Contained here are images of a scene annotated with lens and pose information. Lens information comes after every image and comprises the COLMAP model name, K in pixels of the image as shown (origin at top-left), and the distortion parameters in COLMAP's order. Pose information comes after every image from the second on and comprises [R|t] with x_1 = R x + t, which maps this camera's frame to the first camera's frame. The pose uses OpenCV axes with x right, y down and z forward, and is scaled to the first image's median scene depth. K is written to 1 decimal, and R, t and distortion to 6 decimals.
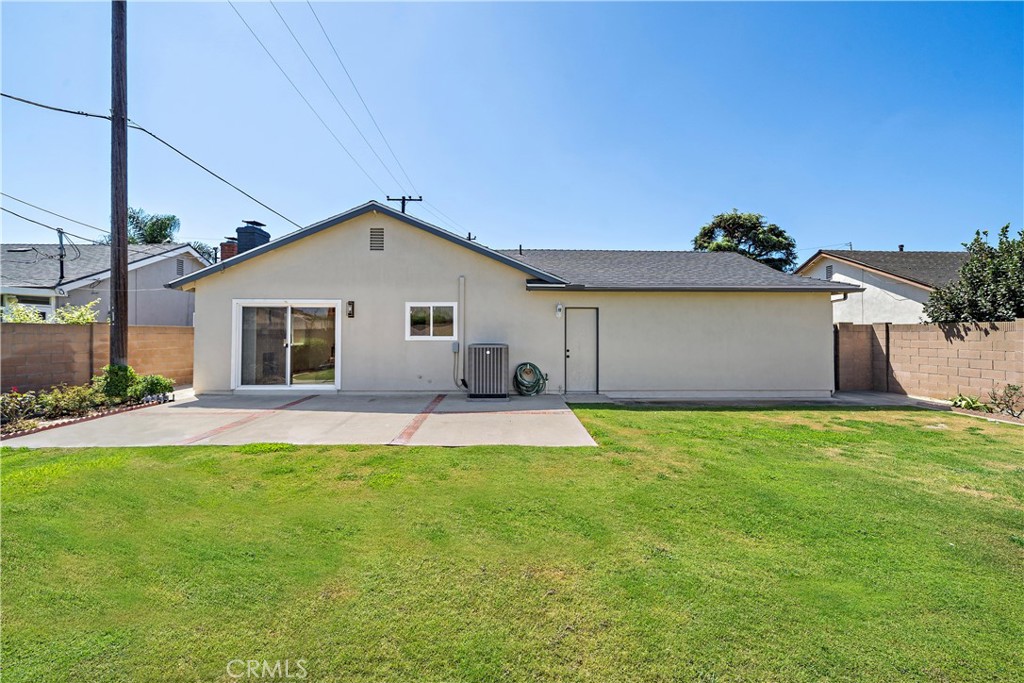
lens RADIAL K [[438.7, 0, 507.0], [0, 438.7, 328.1], [0, 0, 1]] dist [0.000244, -0.000132]
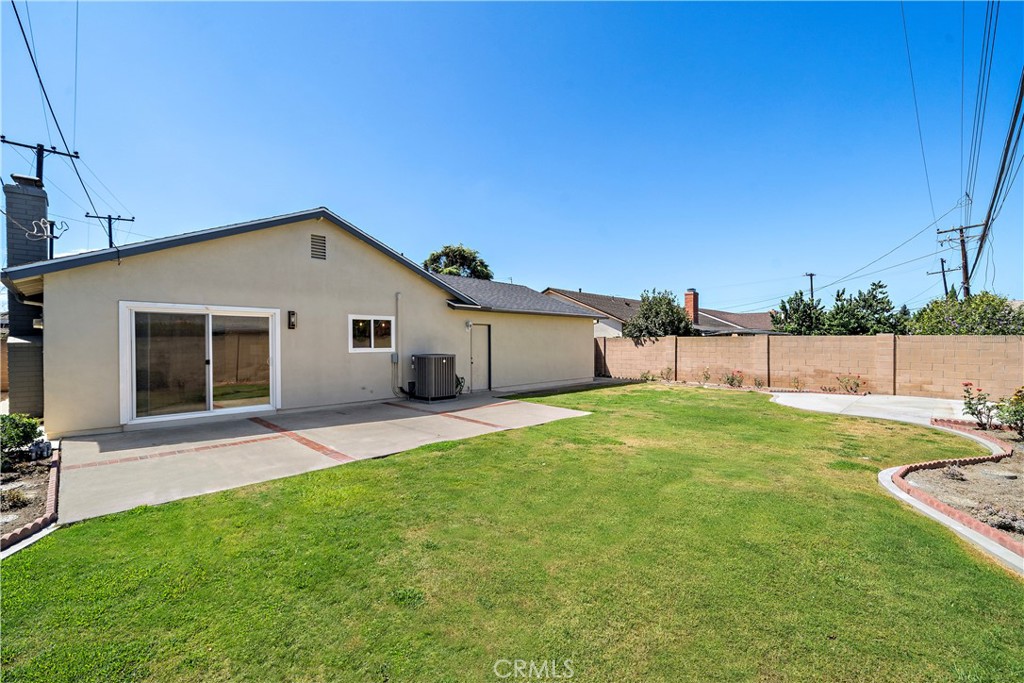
lens RADIAL K [[434.6, 0, 514.0], [0, 434.6, 345.6], [0, 0, 1]] dist [-0.000245, -0.000127]
pose [[0.716320, -0.009939, 0.697701, -0.653097], [-0.001380, 0.999876, 0.015661, -0.004234], [-0.697771, -0.012181, 0.716217, 0.025347]]
